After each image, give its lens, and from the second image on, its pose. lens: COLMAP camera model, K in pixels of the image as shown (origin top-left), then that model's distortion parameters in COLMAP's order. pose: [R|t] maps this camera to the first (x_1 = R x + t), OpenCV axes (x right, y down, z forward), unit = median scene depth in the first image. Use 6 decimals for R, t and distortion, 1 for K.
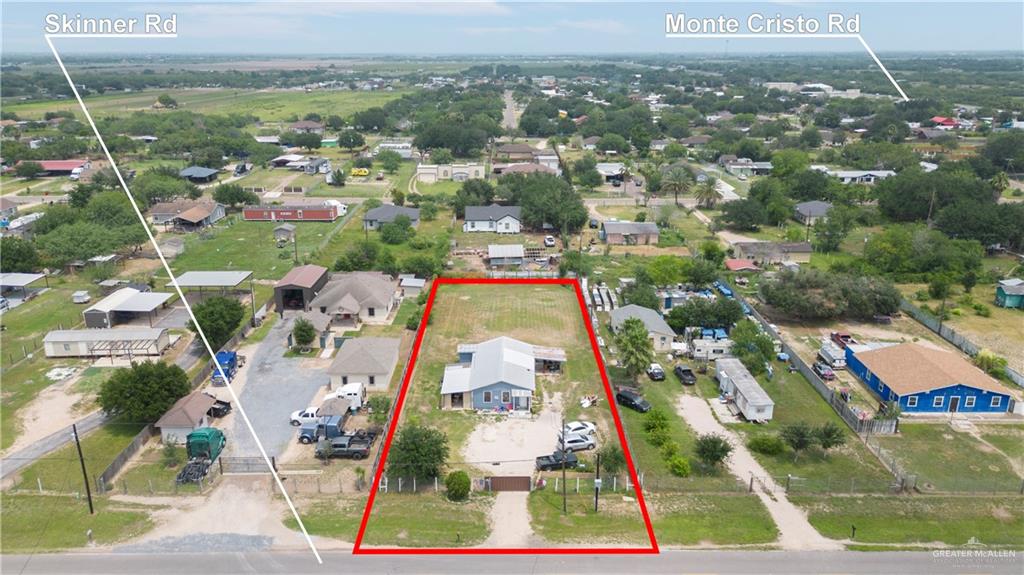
lens RADIAL K [[719.8, 0, 515.3], [0, 719.8, 283.5], [0, 0, 1]] dist [0.082415, -0.089109]
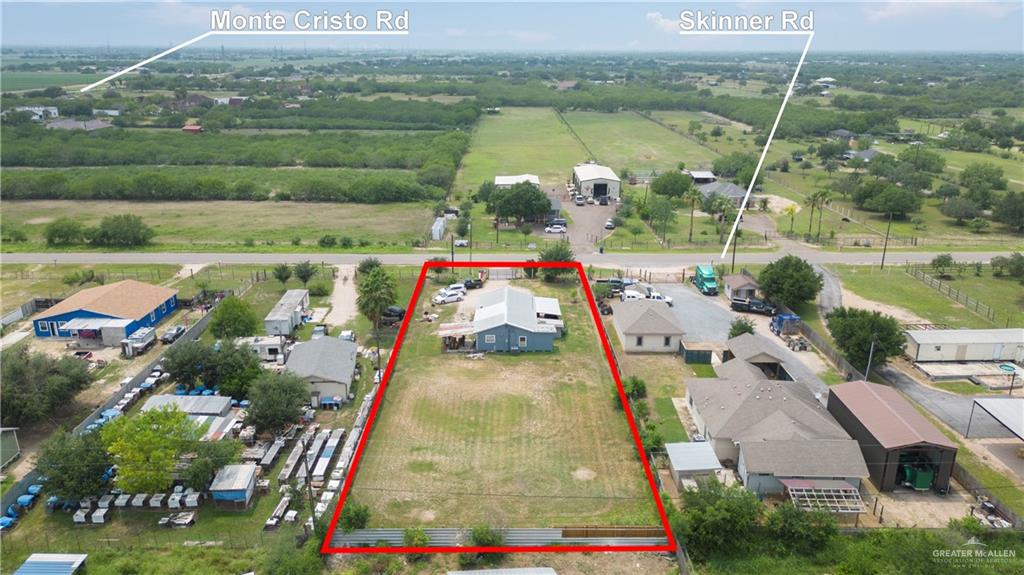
lens RADIAL K [[730.3, 0, 512.0], [0, 730.3, 287.5], [0, 0, 1]] dist [0.078024, -0.083682]
pose [[-0.999986, -0.005294, 0.000299, -0.022025], [-0.004112, 0.809828, 0.586652, -0.434886], [-0.003348, 0.586643, -0.809839, 1.507386]]
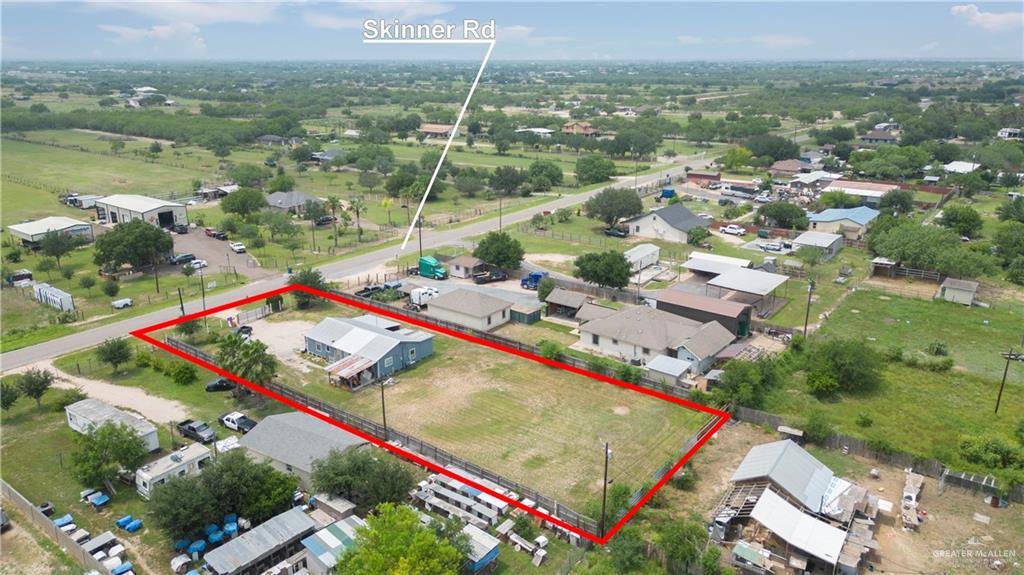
lens RADIAL K [[719.8, 0, 515.3], [0, 719.8, 283.5], [0, 0, 1]] dist [0.082415, -0.089109]
pose [[-0.614868, 0.236254, -0.752410, 0.490801], [-0.240502, 0.852451, 0.464204, -0.389277], [0.751063, 0.466381, -0.467326, 1.322134]]
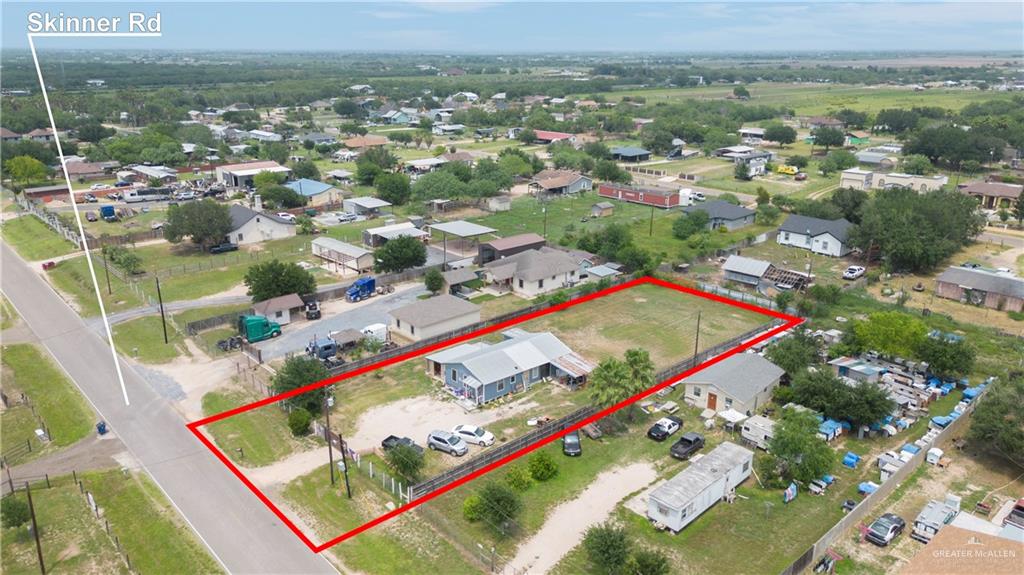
lens RADIAL K [[730.3, 0, 512.0], [0, 730.3, 287.5], [0, 0, 1]] dist [0.078024, -0.083682]
pose [[0.667788, 0.234472, -0.706457, 0.521722], [-0.231827, 0.967401, 0.101941, -0.057234], [0.707330, 0.095701, 0.700376, 0.277056]]
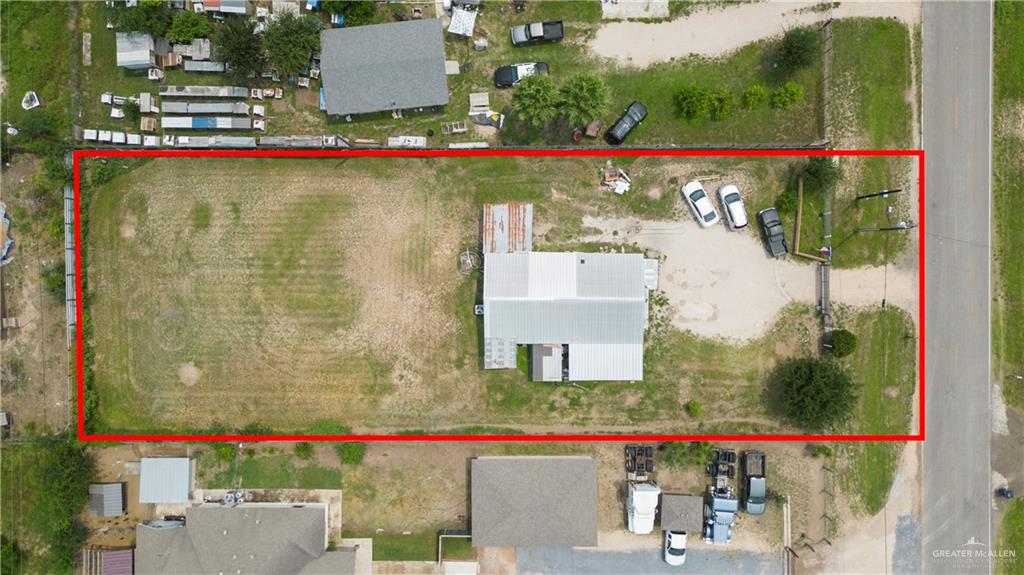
lens RADIAL K [[719.8, 0, 515.3], [0, 719.8, 283.5], [0, 0, 1]] dist [0.082415, -0.089109]
pose [[0.005495, -0.999879, -0.014555, 0.005351], [0.320399, -0.012027, 0.947206, -0.459021], [-0.947267, -0.009869, 0.320294, 0.680705]]
